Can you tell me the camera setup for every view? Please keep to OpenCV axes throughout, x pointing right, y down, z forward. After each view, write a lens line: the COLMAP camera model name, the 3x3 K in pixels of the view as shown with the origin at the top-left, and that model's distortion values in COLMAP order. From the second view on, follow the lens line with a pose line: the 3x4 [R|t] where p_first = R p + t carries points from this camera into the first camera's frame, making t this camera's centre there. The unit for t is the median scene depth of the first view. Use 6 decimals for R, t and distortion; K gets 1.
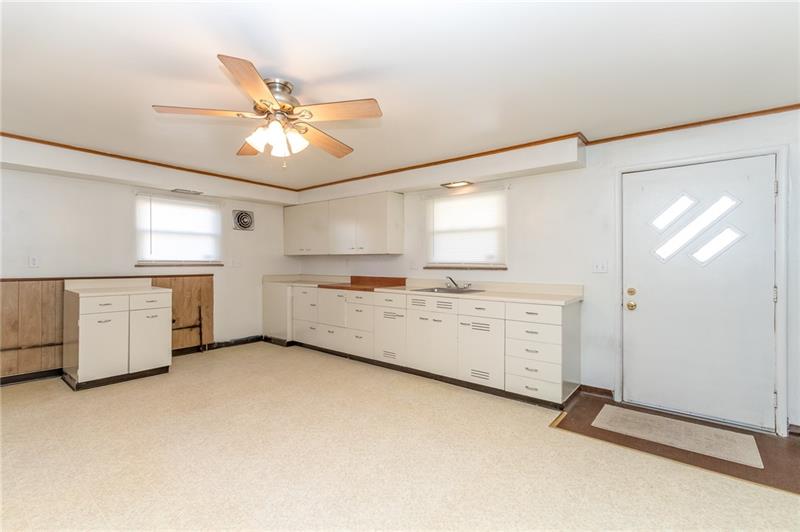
lens RADIAL K [[366.7, 0, 407.6], [0, 366.7, 264.5], [0, 0, 1]] dist [0.002747, 0.000459]
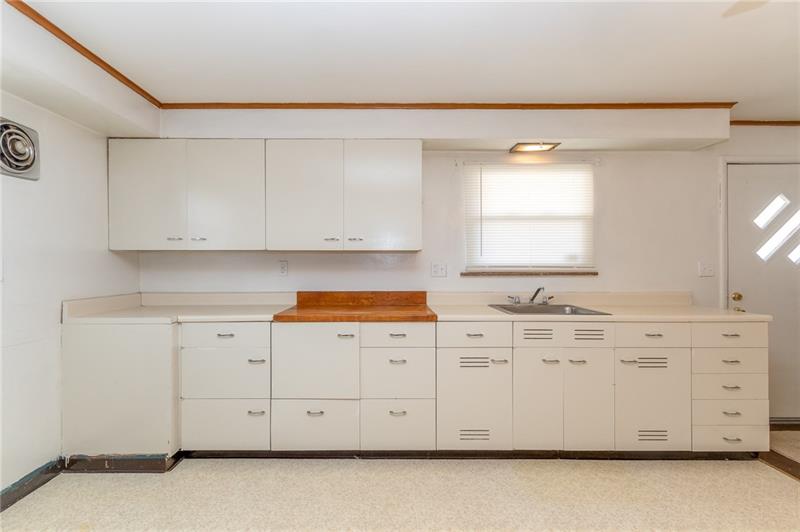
lens RADIAL K [[366.7, 0, 395.5], [0, 366.7, 264.3], [0, 0, 1]] dist [0.002747, 0.000459]
pose [[0.785985, -0.005532, 0.618221, -0.483210], [0.007021, 0.999975, 0.000022, -0.008866], [-0.618206, 0.004324, 0.786005, 0.646832]]
